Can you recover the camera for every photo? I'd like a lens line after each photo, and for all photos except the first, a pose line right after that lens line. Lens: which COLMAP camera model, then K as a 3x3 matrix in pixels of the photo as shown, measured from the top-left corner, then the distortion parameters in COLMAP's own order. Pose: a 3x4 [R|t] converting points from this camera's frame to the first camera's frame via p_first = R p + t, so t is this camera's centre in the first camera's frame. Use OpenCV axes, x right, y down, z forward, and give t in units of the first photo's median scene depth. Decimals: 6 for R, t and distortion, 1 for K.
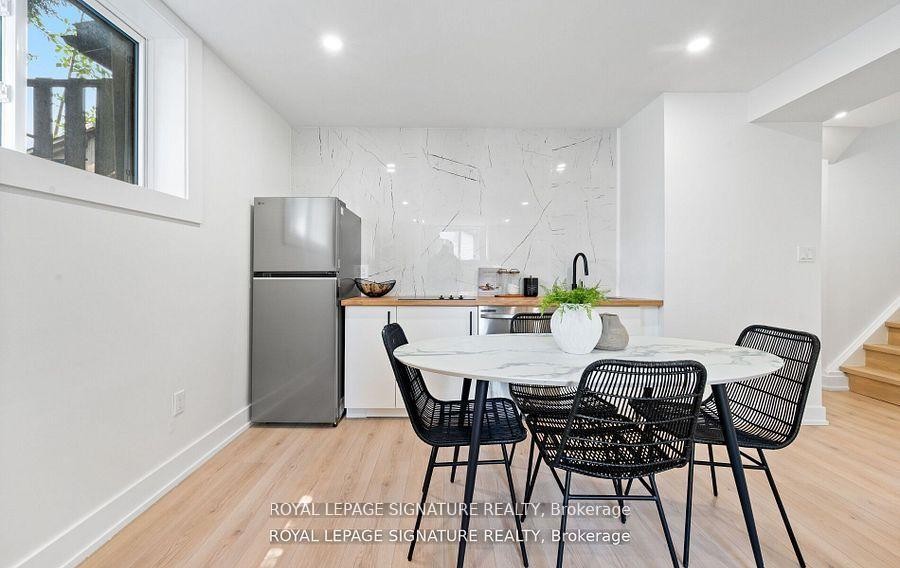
lens RADIAL K [[358.0, 0, 450.2], [0, 358.0, 279.6], [0, 0, 1]] dist [0.000022, -0.000052]
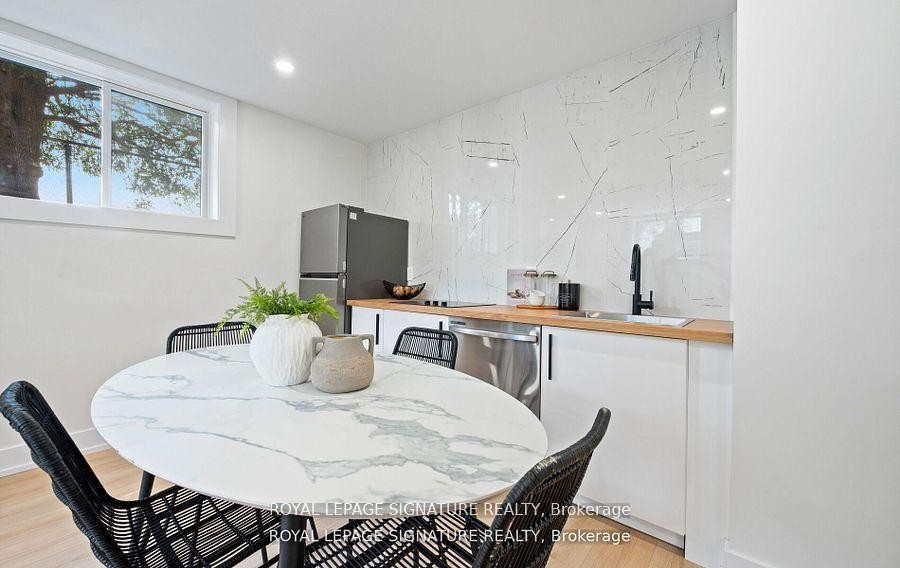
lens RADIAL K [[358.0, 0, 450.2], [0, 358.0, 279.6], [0, 0, 1]] dist [0.000022, -0.000052]
pose [[0.766677, 0.011685, -0.641927, 0.498677], [-0.024221, 0.999649, -0.010730, 0.001113], [0.641576, 0.023775, 0.766691, 0.317442]]
